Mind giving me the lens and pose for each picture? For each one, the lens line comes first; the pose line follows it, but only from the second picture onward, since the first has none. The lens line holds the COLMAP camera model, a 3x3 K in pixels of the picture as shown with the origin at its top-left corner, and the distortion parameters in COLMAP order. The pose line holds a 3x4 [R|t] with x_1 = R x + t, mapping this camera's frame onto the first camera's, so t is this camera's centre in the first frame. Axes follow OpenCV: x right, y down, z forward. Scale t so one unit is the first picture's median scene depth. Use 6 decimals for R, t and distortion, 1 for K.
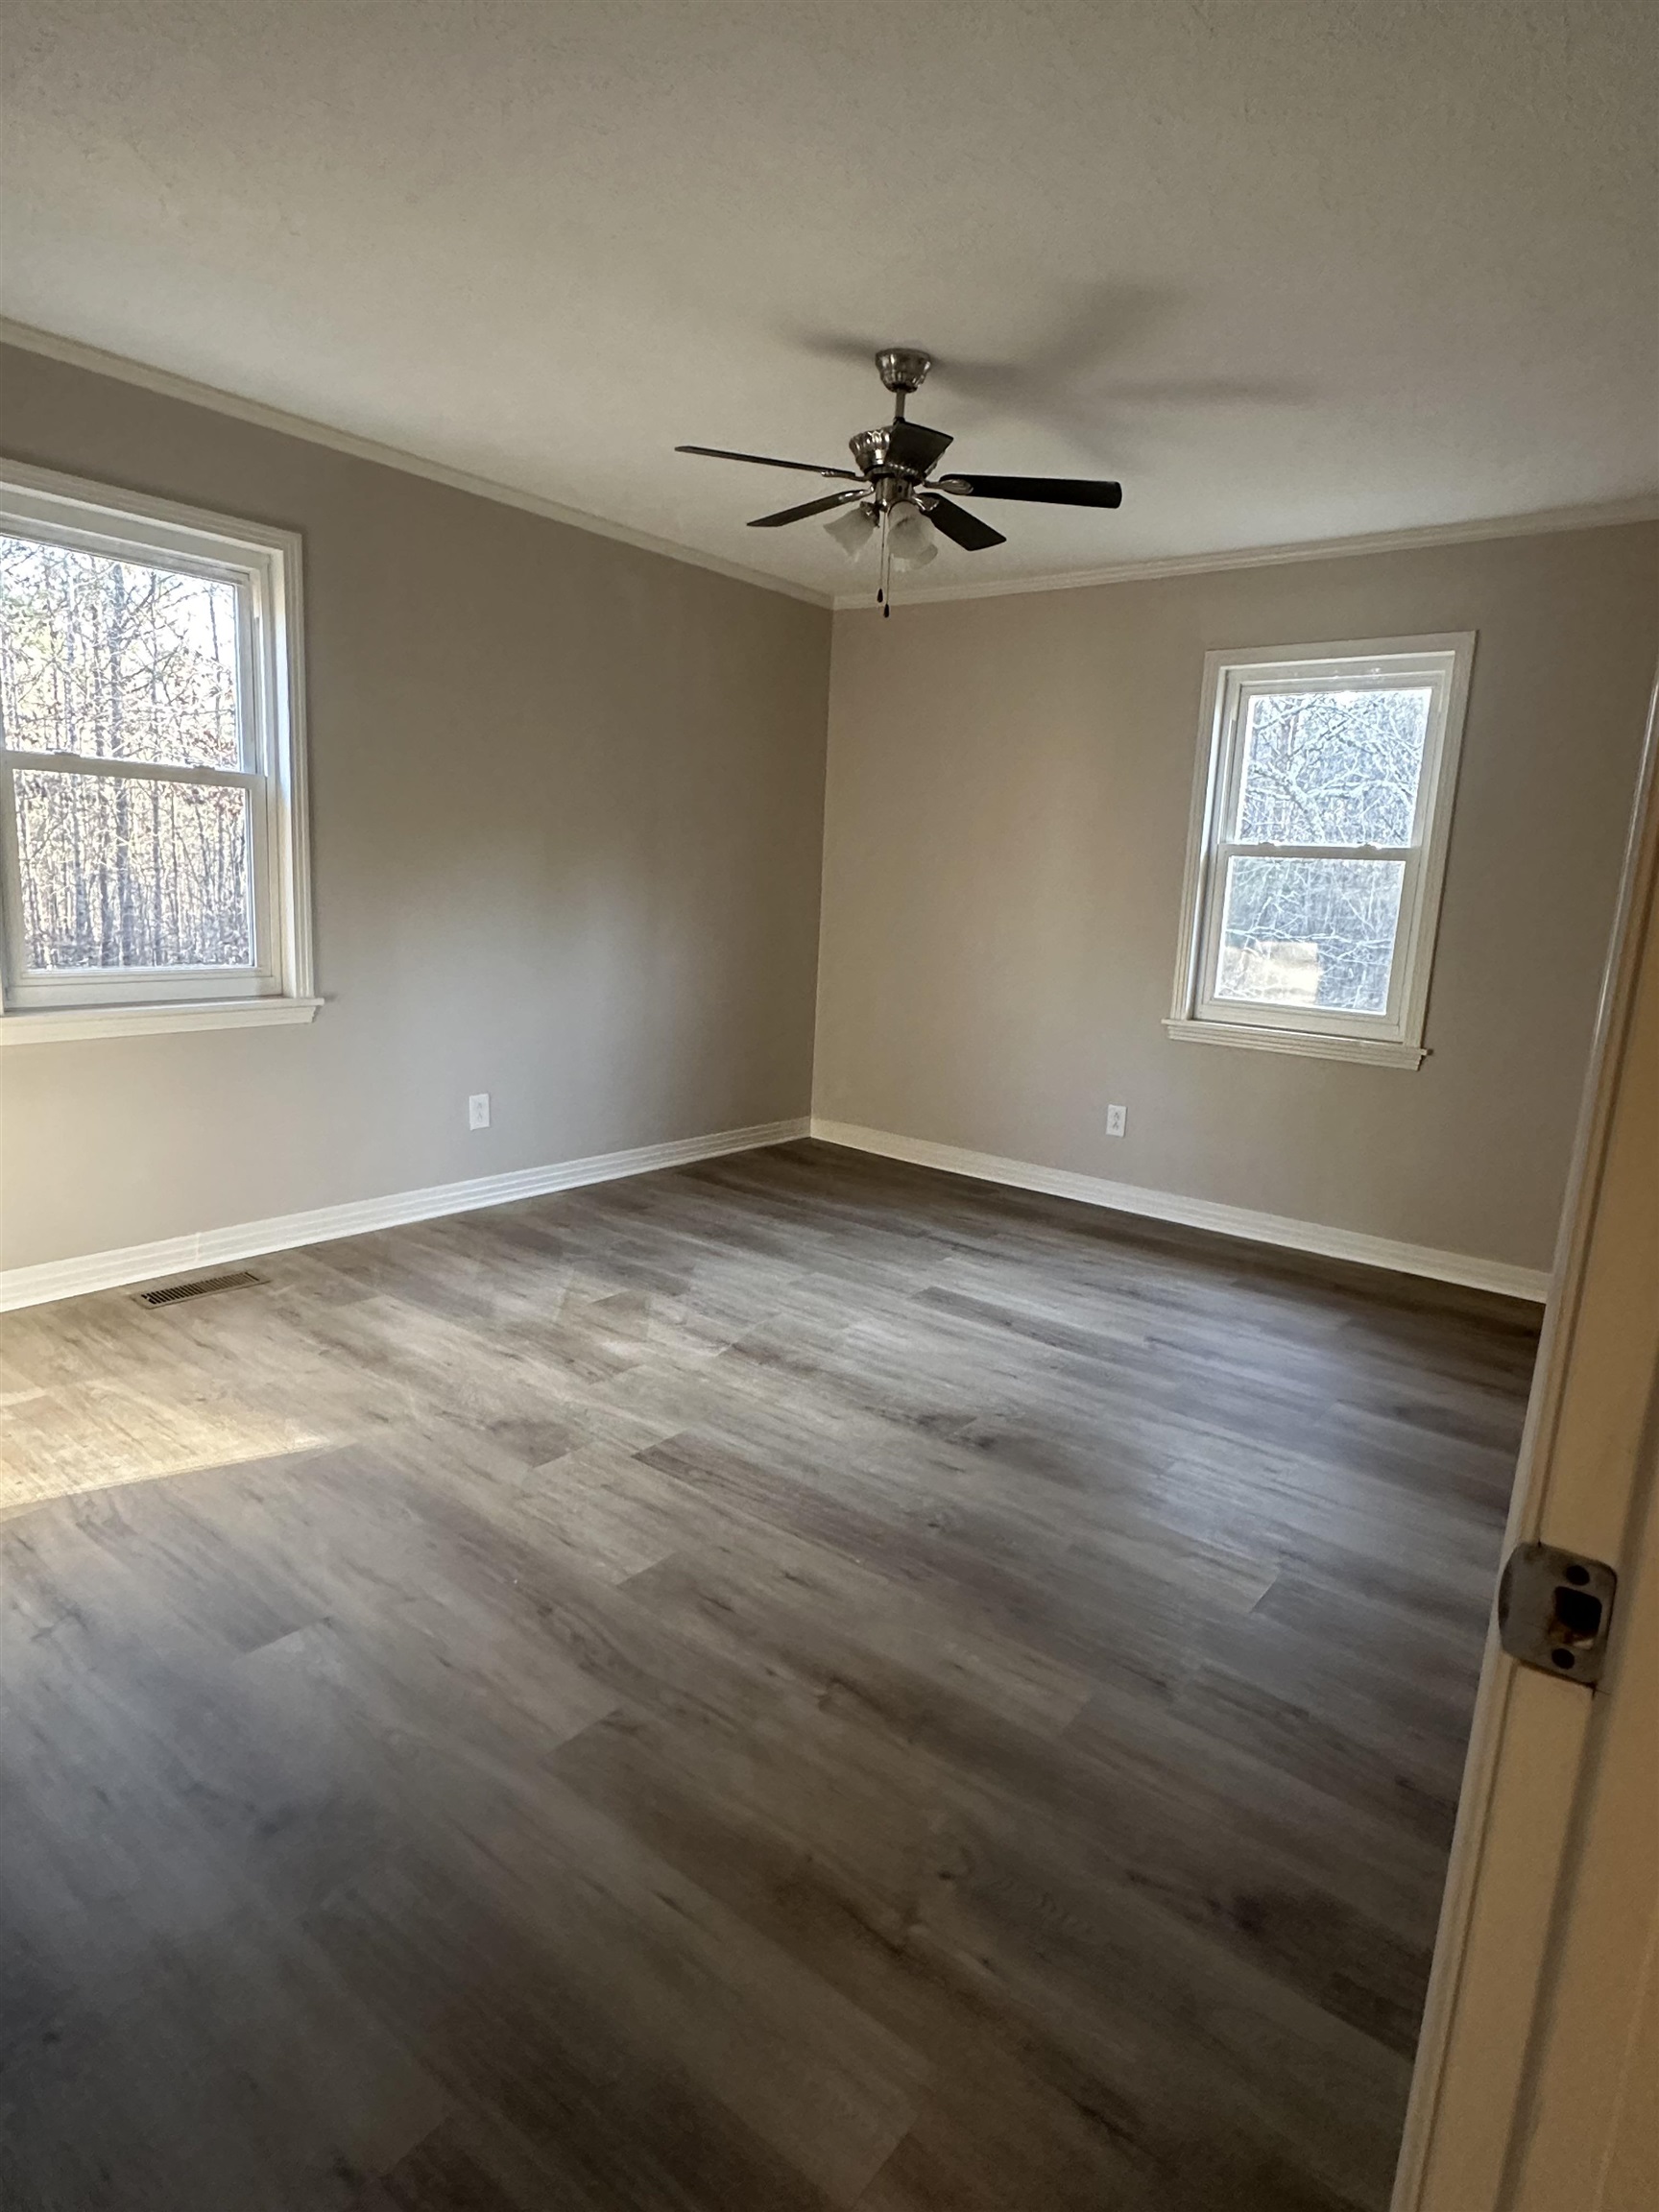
lens RADIAL K [[1204.5, 0, 824.4], [0, 1204.5, 1106.3], [0, 0, 1]] dist [-0.002060, -0.001799]
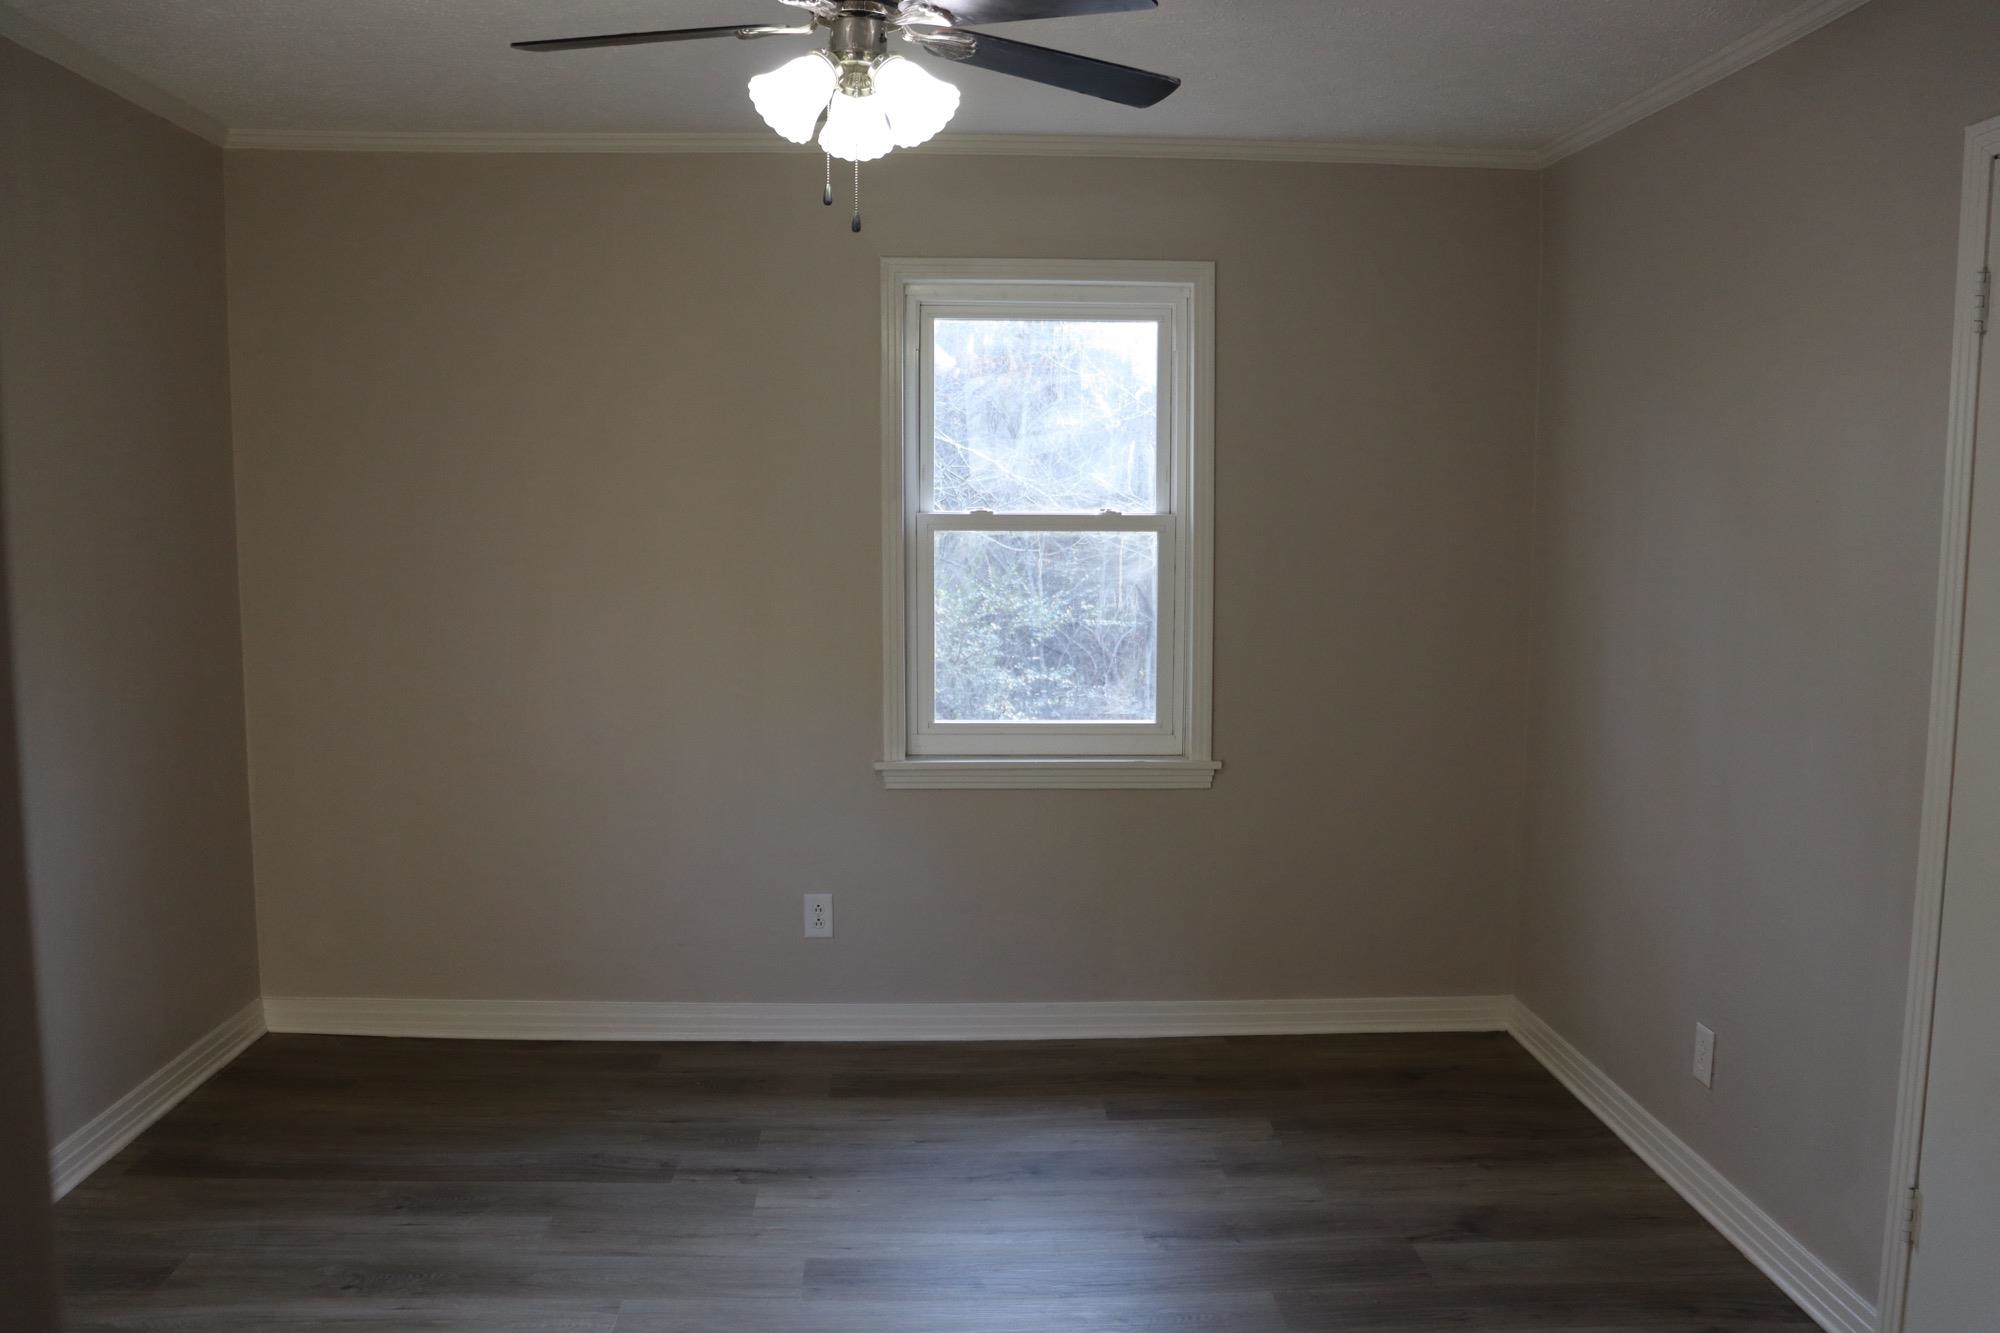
lens RADIAL K [[1656.3, 0, 989.5], [0, 1656.3, 679.0], [0, 0, 1]] dist [-0.160652, 0.126770]
pose [[0.756562, -0.116823, 0.643402, -0.396595], [0.155414, 0.987844, -0.003385, -0.150062], [-0.635185, 0.102555, 0.765521, 0.303281]]
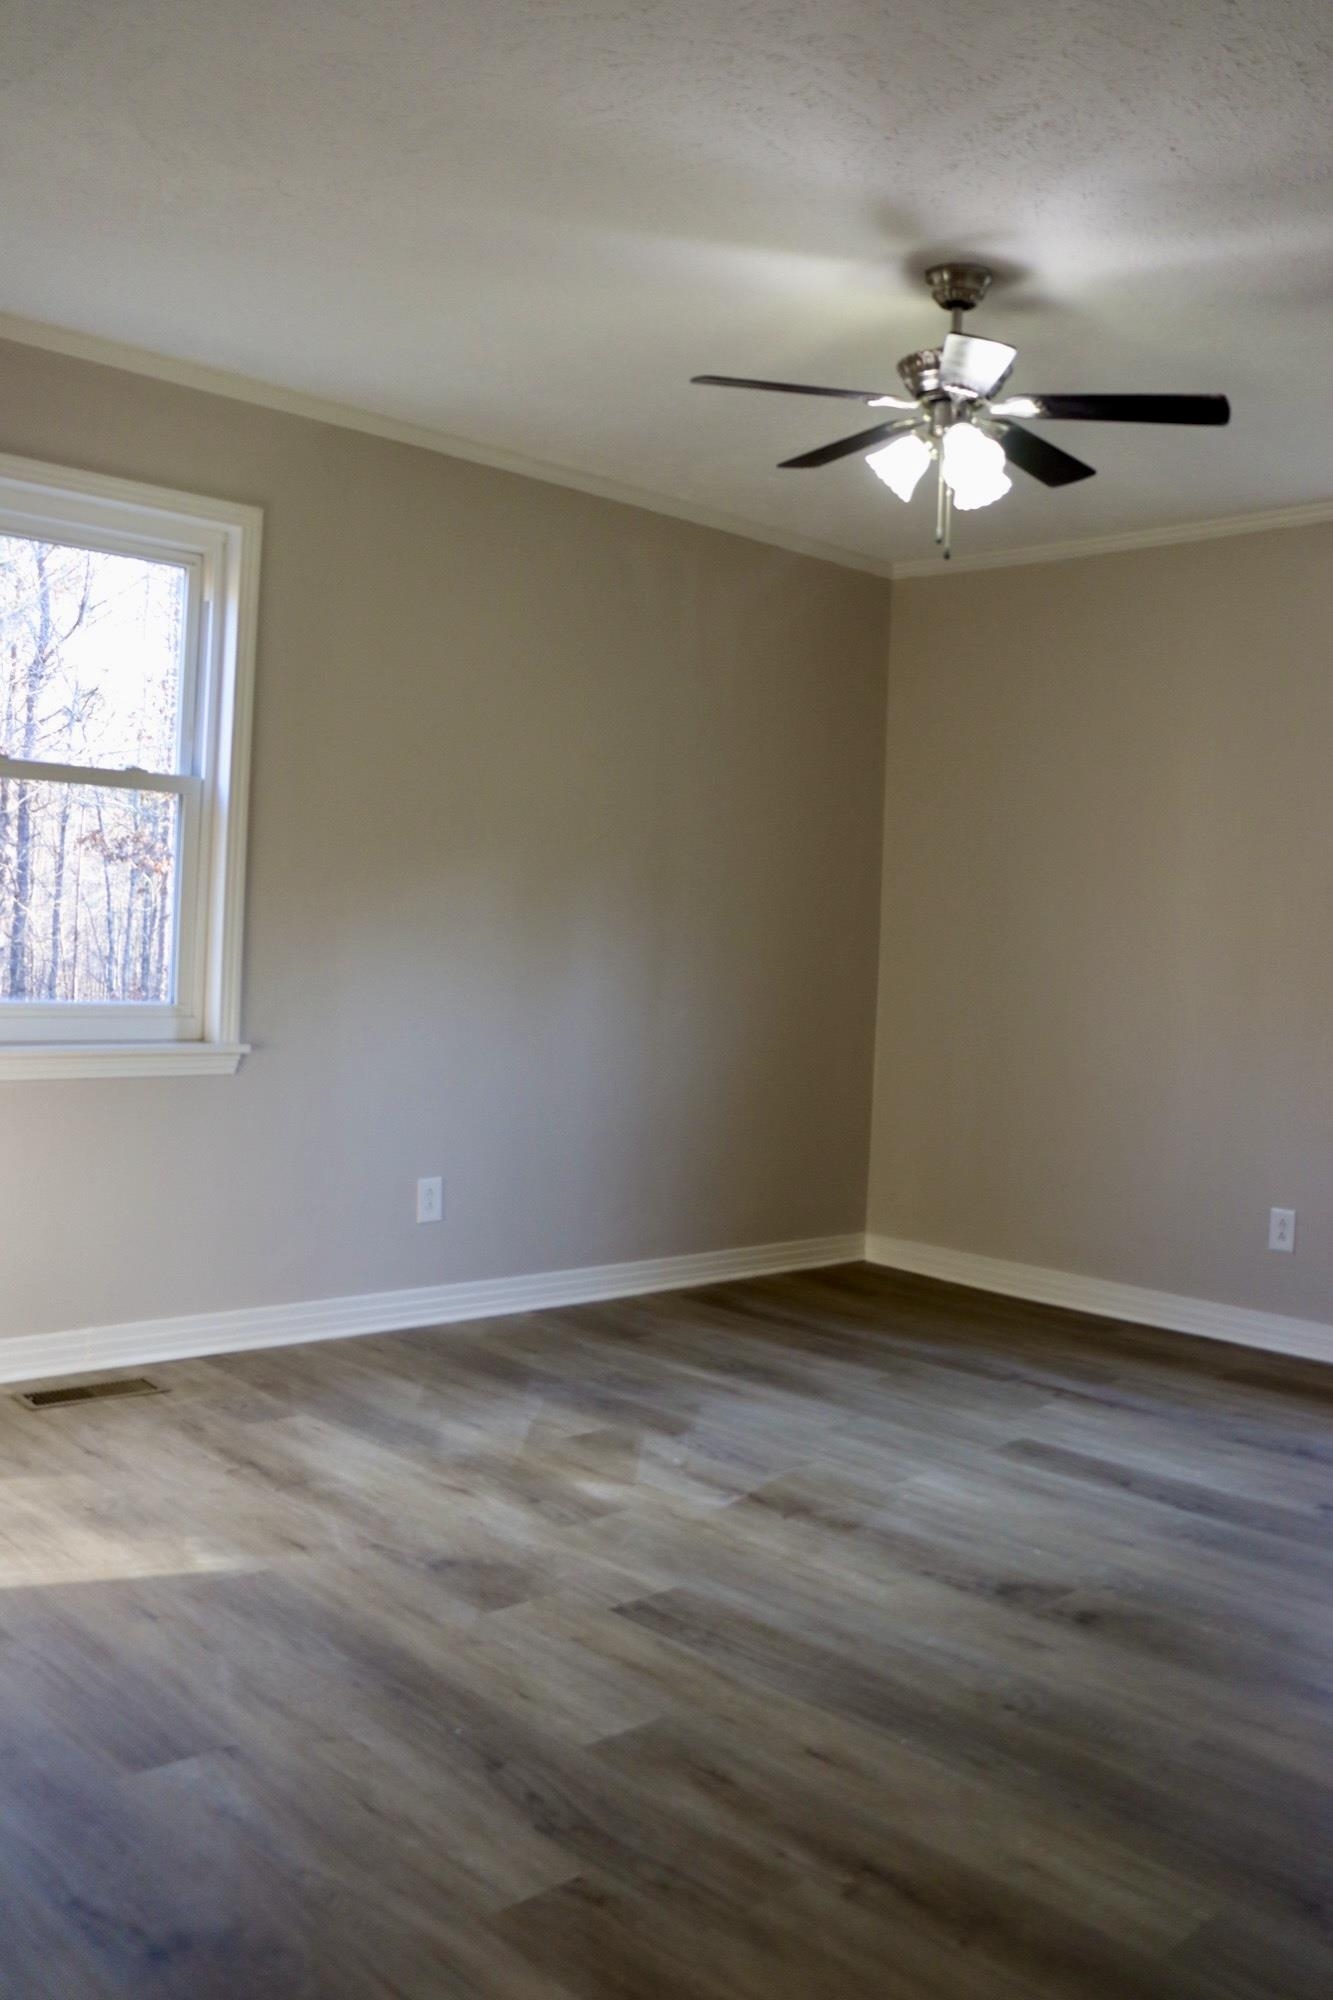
lens RADIAL K [[1656.3, 0, 654.6], [0, 1656.3, 995.4], [0, 0, 1]] dist [-0.160652, 0.126770]
pose [[0.989561, -0.001528, -0.144104, 0.012063], [-0.021687, 0.986977, -0.159394, 0.052739], [0.142470, 0.160855, 0.976641, -0.045113]]
